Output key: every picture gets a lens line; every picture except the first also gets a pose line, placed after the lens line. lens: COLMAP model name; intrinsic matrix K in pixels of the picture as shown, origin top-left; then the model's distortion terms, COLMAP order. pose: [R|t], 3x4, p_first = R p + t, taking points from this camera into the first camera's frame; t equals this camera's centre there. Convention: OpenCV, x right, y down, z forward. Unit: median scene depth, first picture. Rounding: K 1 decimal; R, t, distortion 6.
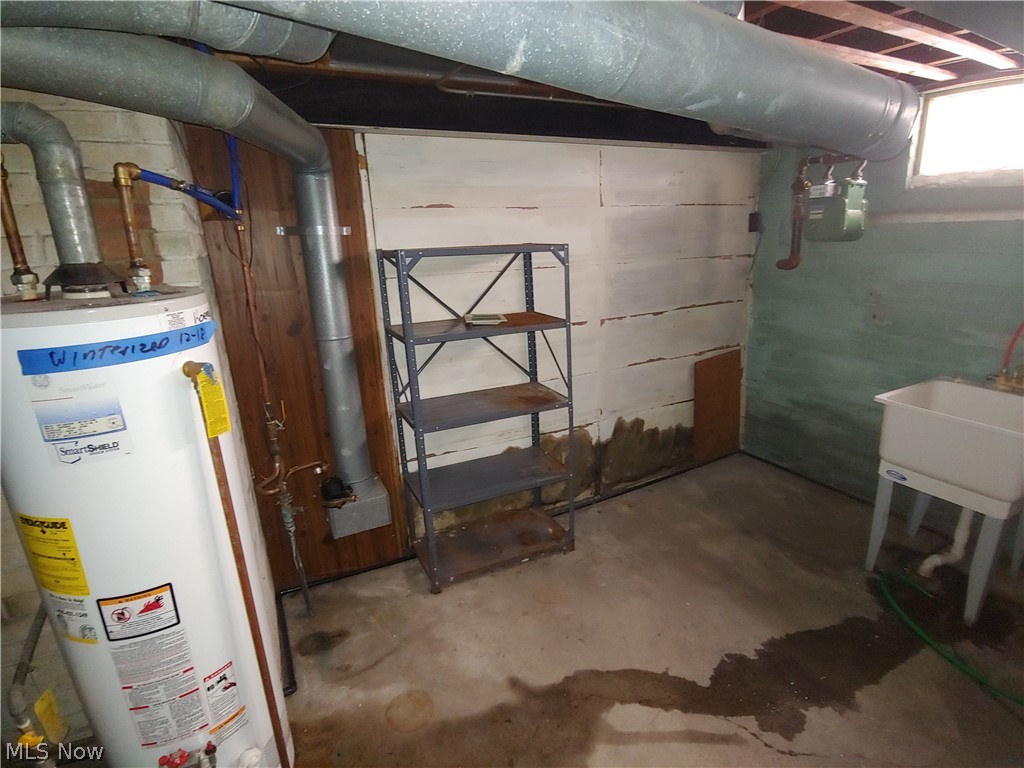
lens RADIAL K [[510.3, 0, 515.0], [0, 510.3, 387.9], [0, 0, 1]] dist [-0.007030, -0.007304]
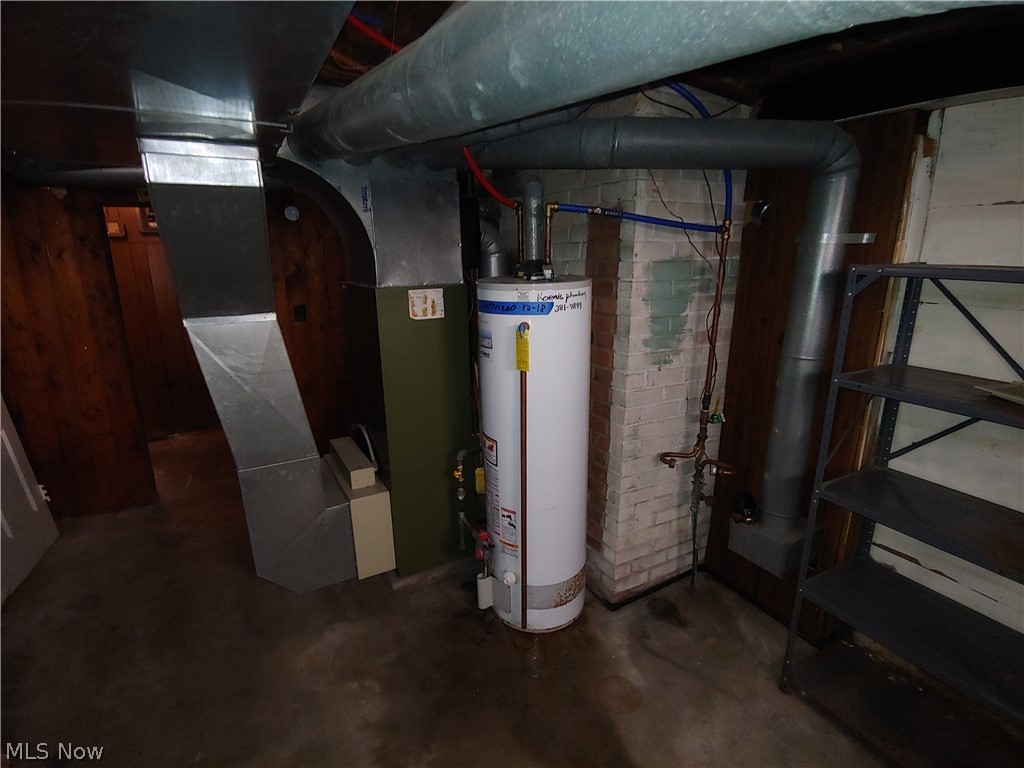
lens RADIAL K [[510.3, 0, 513.0], [0, 510.3, 388.4], [0, 0, 1]] dist [-0.007030, -0.007304]
pose [[0.033795, 0.287944, -0.957051, 0.441050], [-0.277241, 0.922718, 0.267824, -0.125994], [0.960206, 0.256283, 0.111013, 0.365421]]
